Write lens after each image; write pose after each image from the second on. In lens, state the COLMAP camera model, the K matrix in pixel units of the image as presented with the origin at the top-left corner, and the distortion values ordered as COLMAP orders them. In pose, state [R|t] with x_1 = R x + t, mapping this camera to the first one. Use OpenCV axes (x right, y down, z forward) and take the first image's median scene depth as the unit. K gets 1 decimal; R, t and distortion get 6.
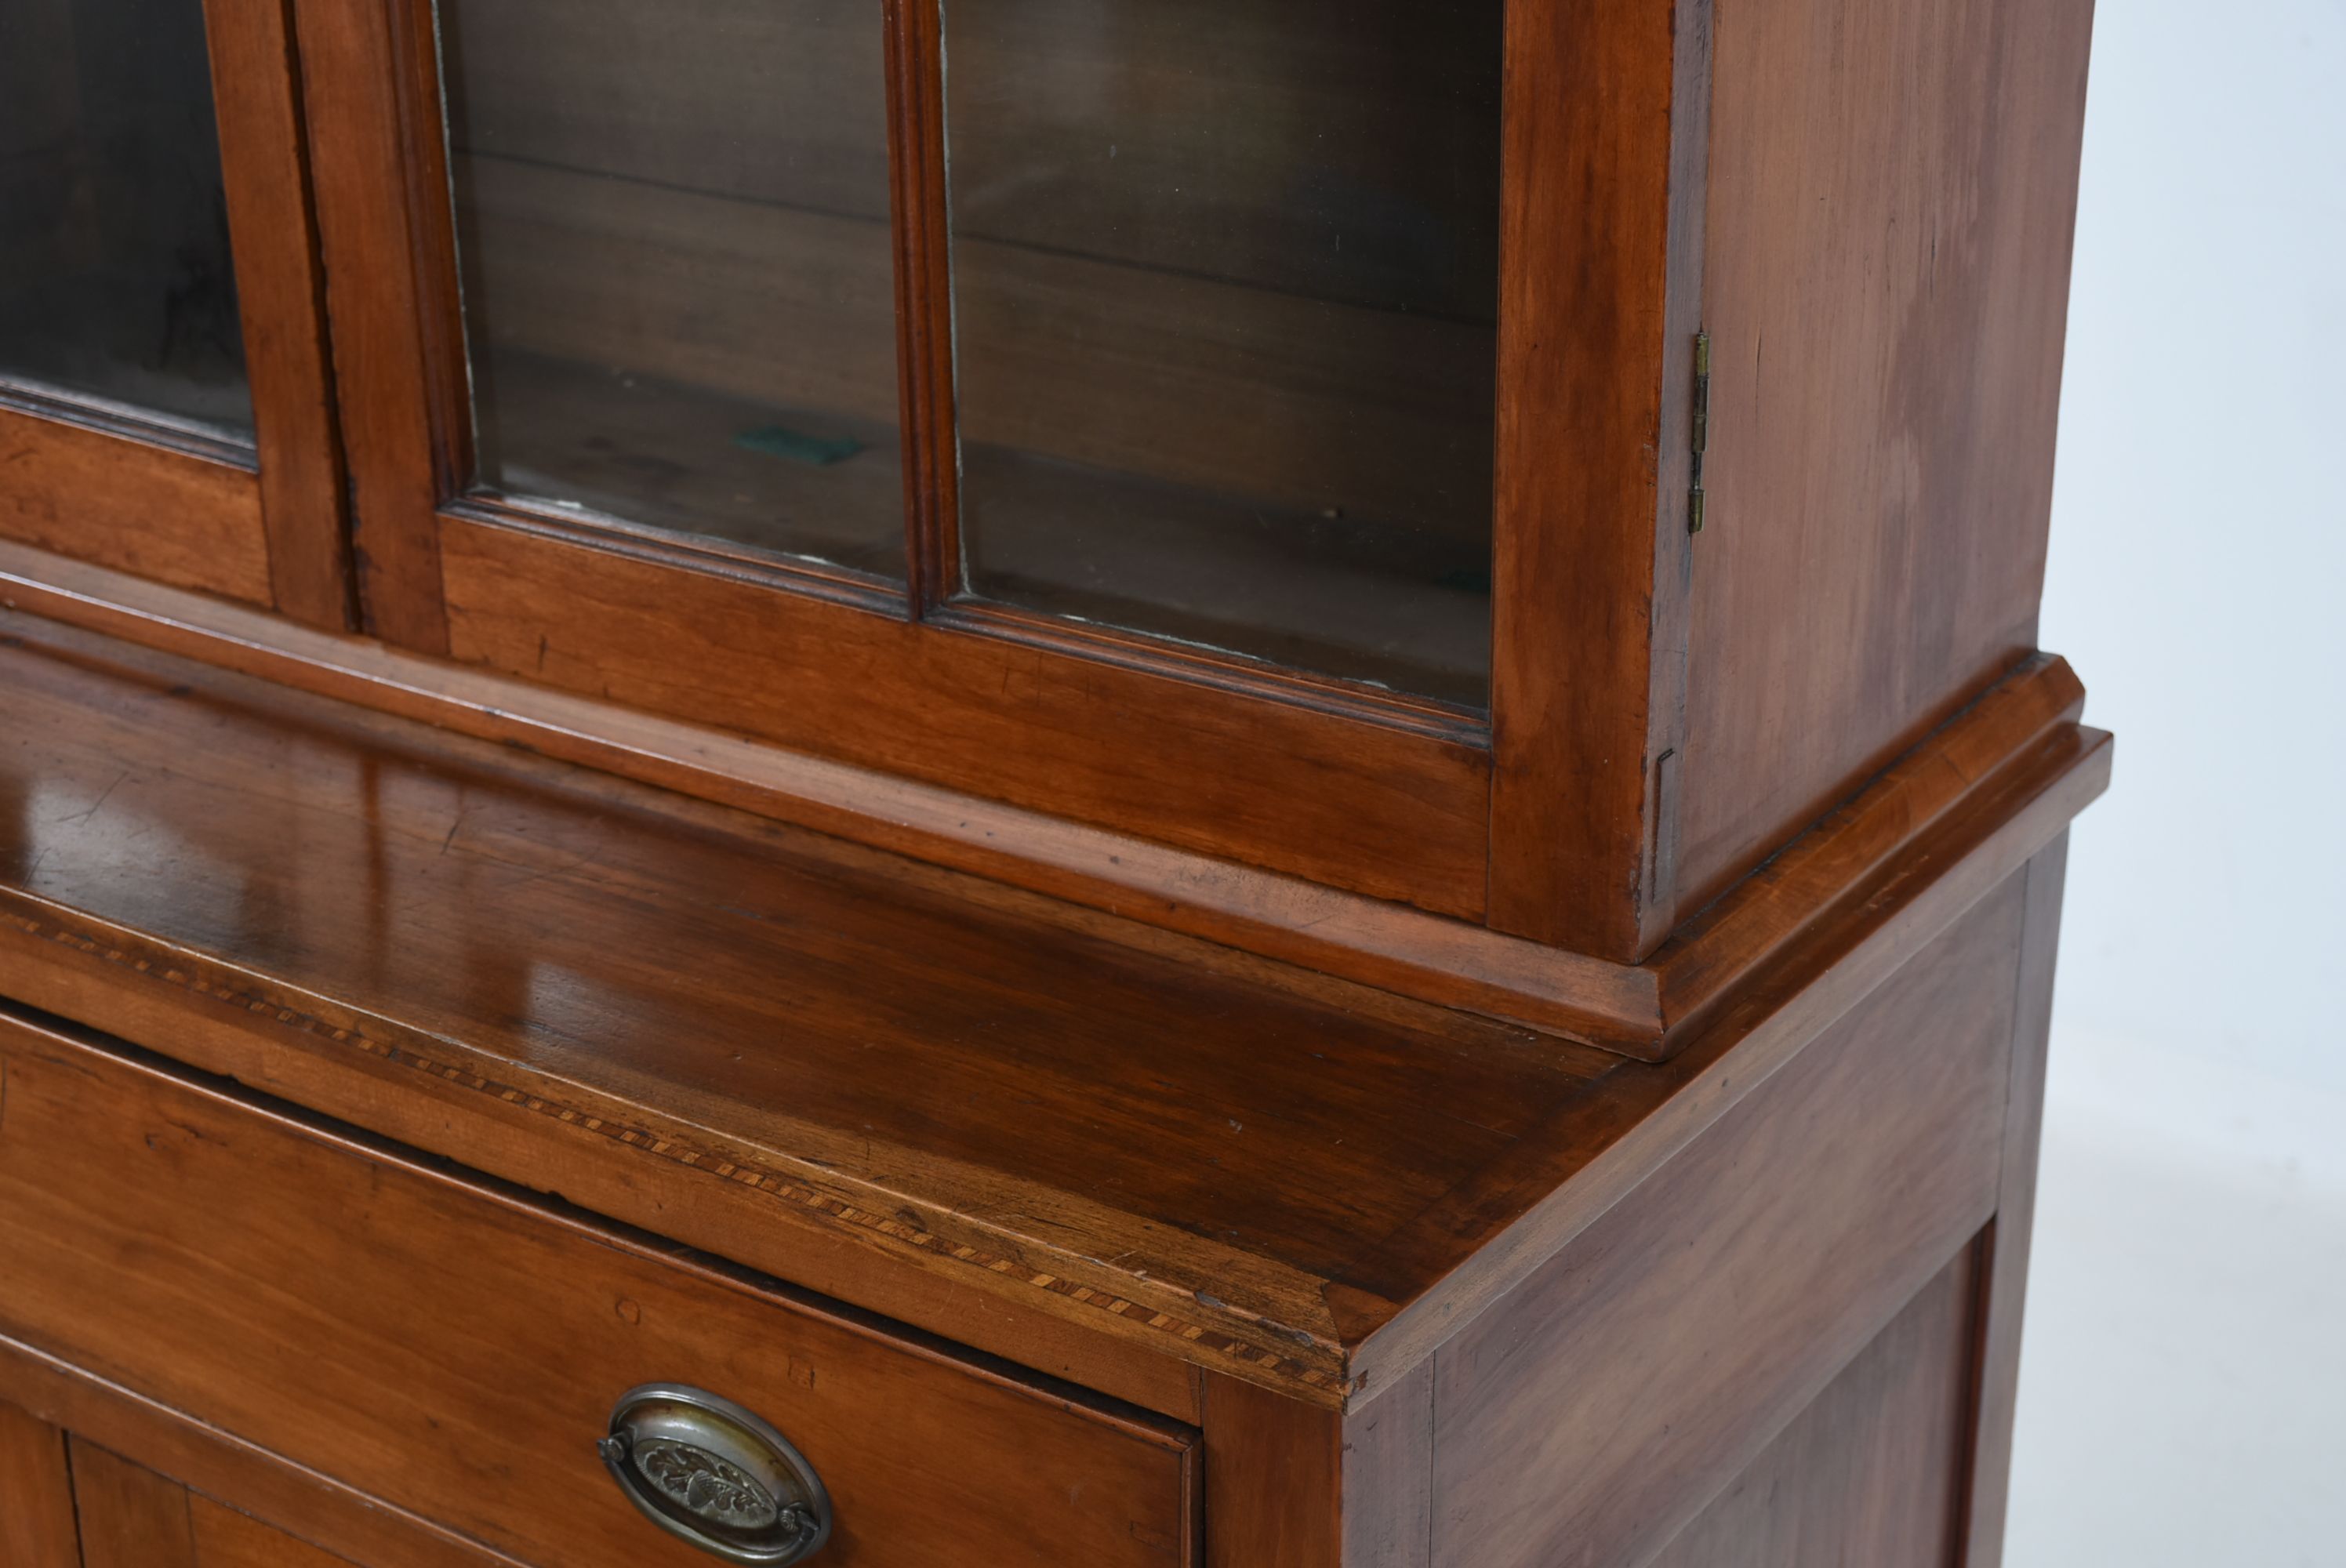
lens RADIAL K [[3695.1, 0, 1173.0], [0, 3695.1, 784.0], [0, 0, 1]] dist [-0.036887, -0.032705]
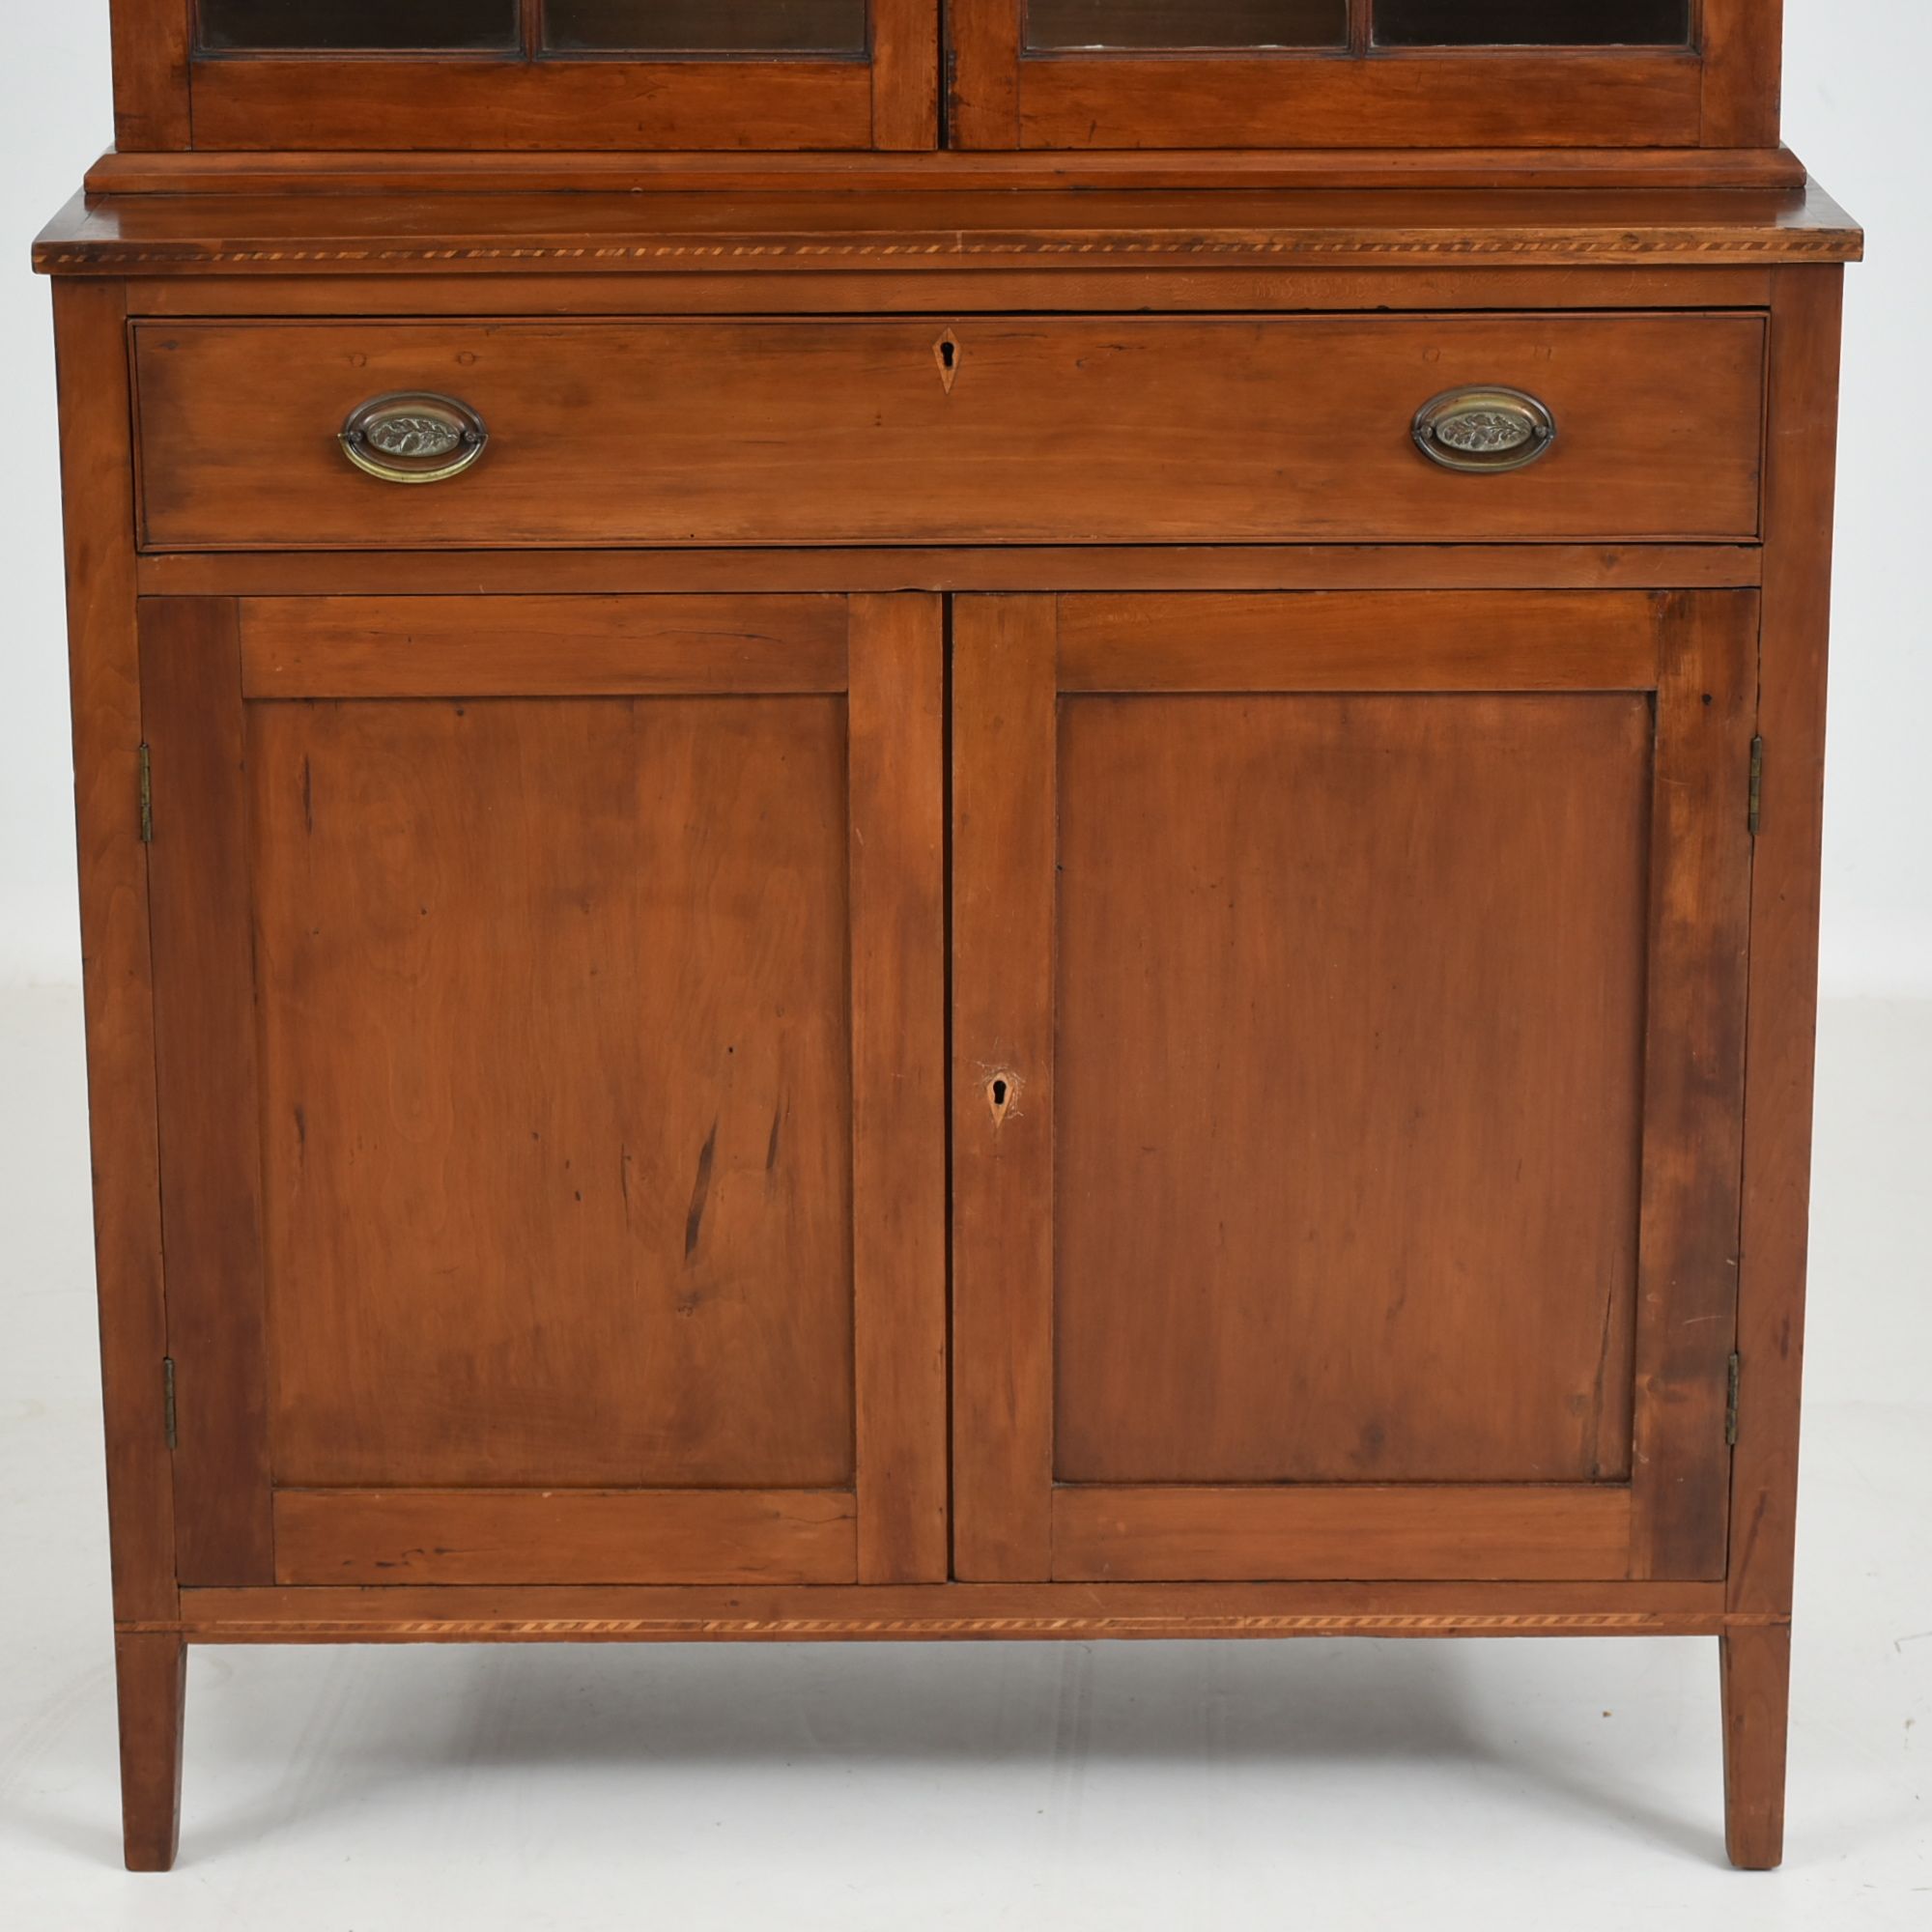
lens RADIAL K [[5823.5, 0, 966.0], [0, 5823.5, 966.0], [0, 0, 1]] dist [0.002776, -0.329317]
pose [[0.824716, -0.147353, 0.546014, -2.301194], [0.212940, 0.975317, -0.058420, 0.644343], [-0.523928, 0.164448, 0.835737, -1.578364]]
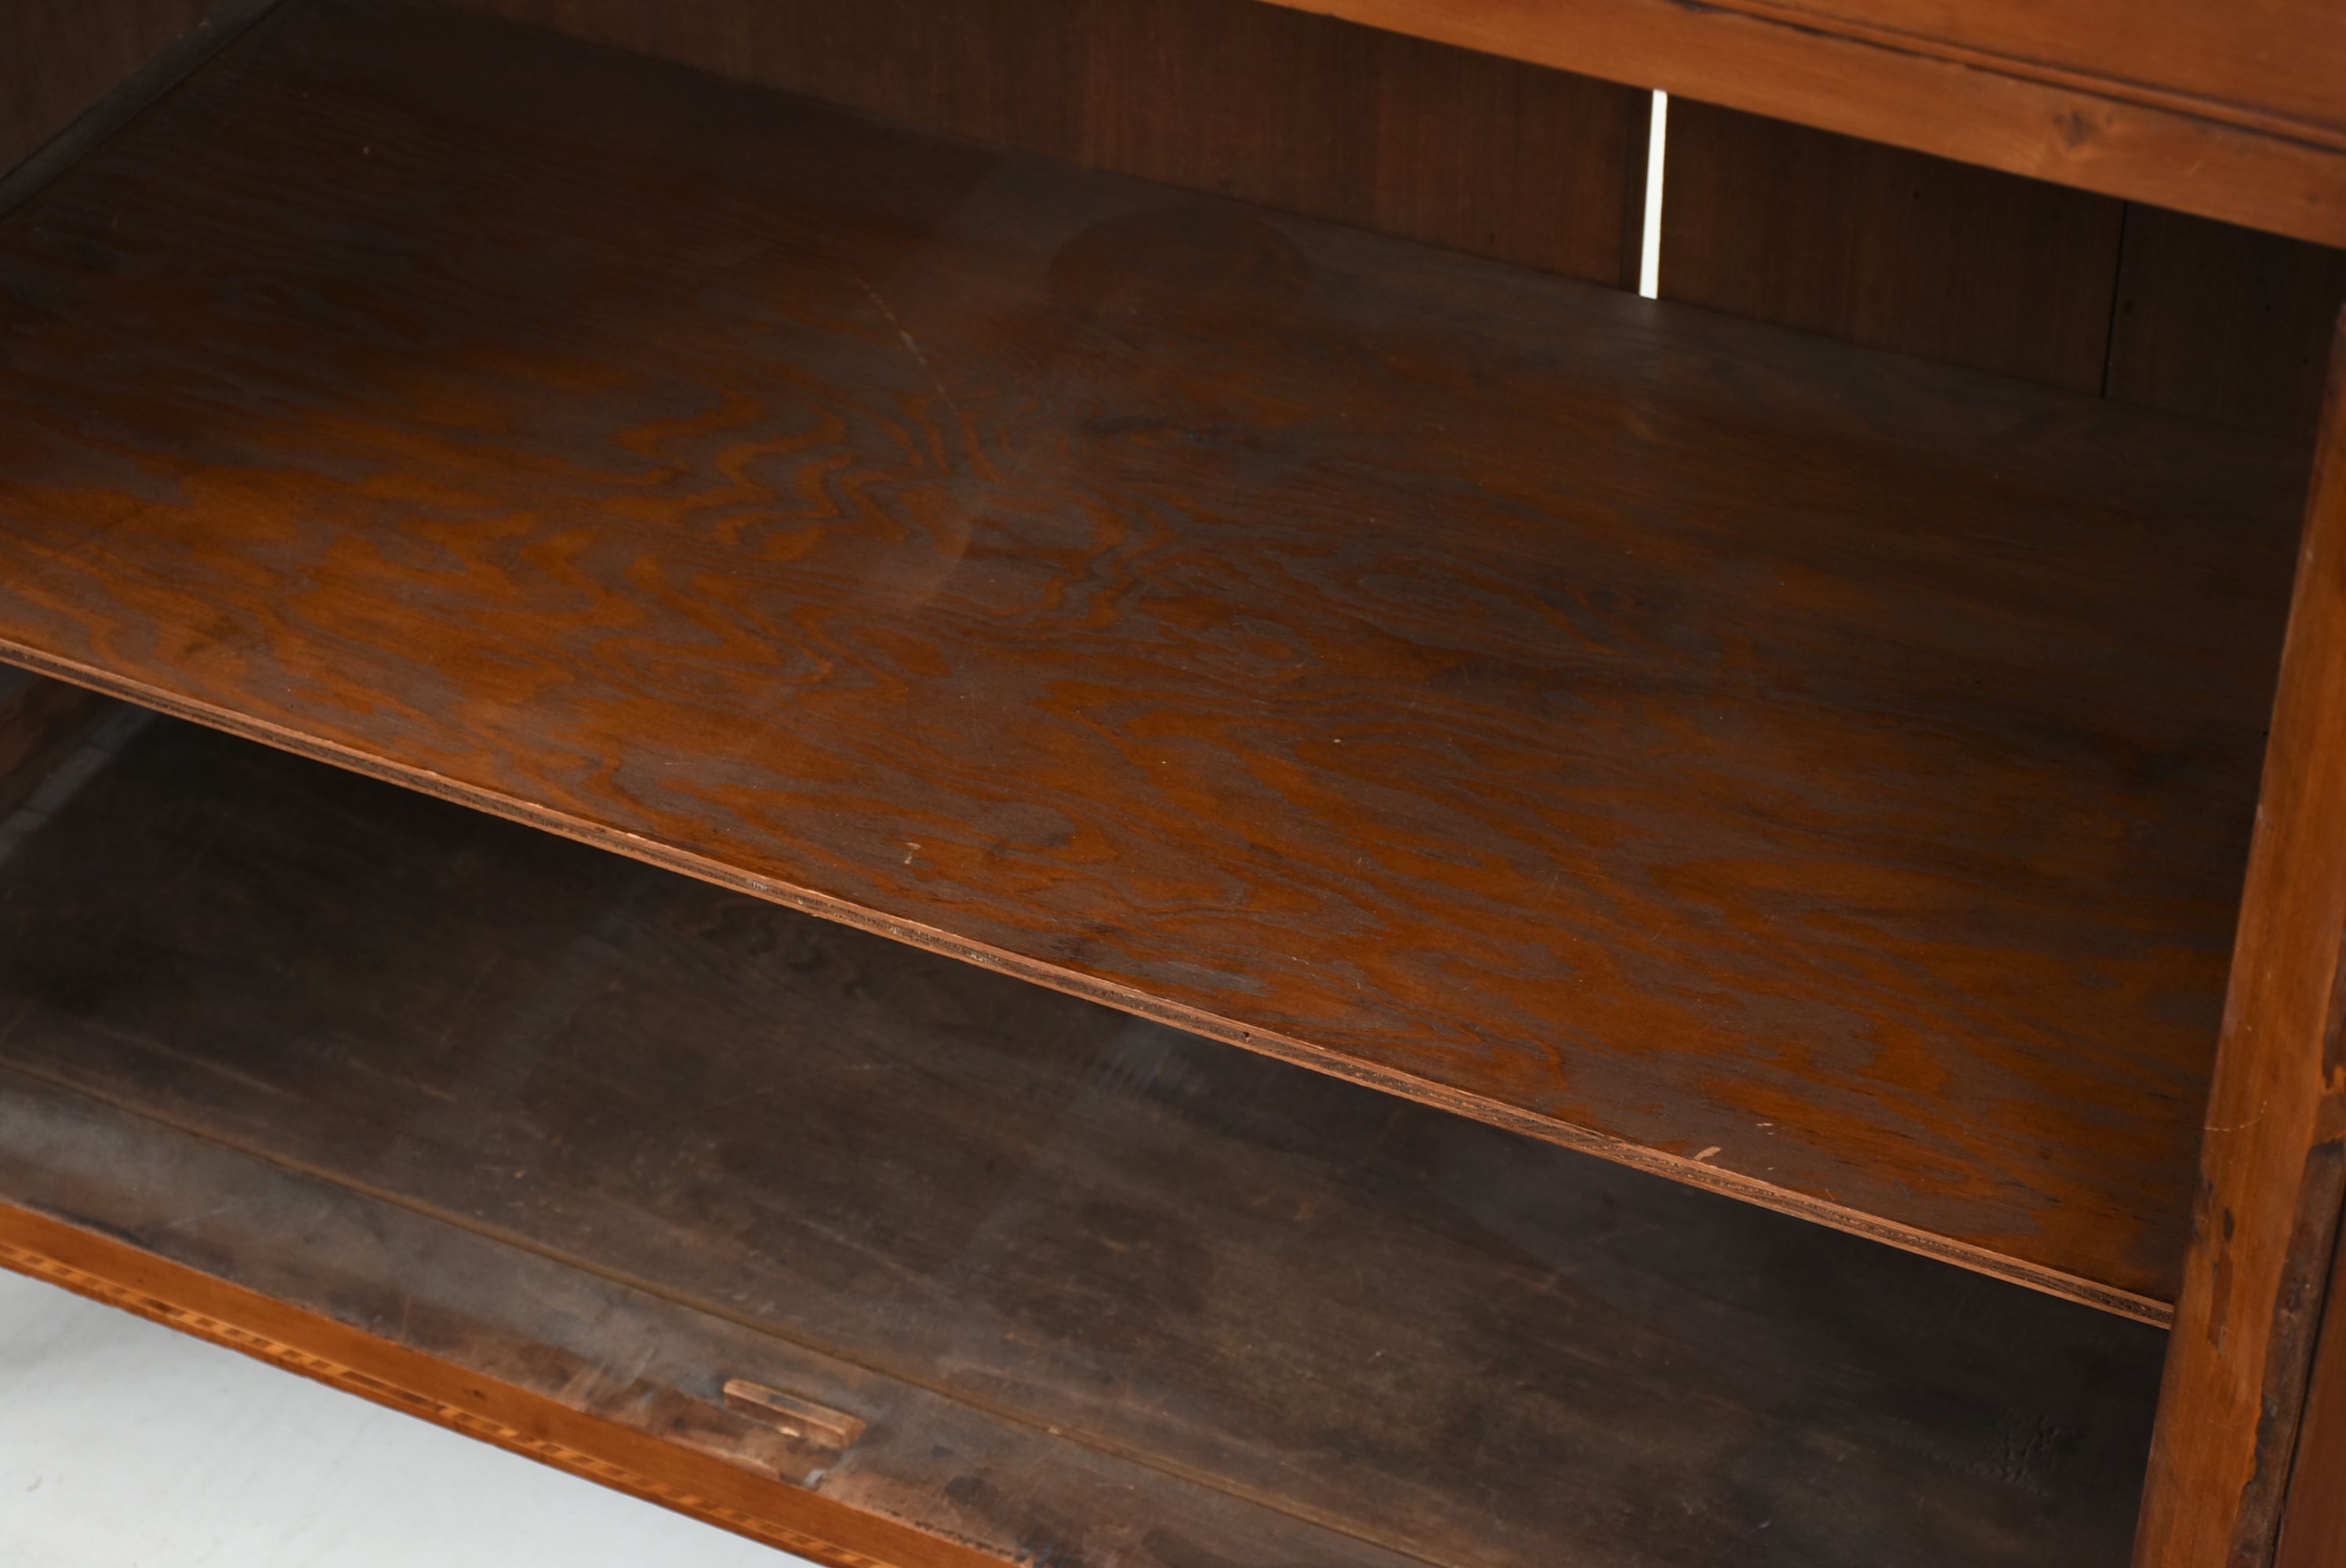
lens RADIAL K [[4851.9, 0, 1173.0], [0, 4851.9, 784.0], [0, 0, 1]] dist [-0.056615, -0.028819]
pose [[0.989455, -0.095242, 0.109124, -0.424382], [0.061287, 0.957933, 0.280373, 0.104025], [-0.131237, -0.270728, 0.953668, -0.050033]]
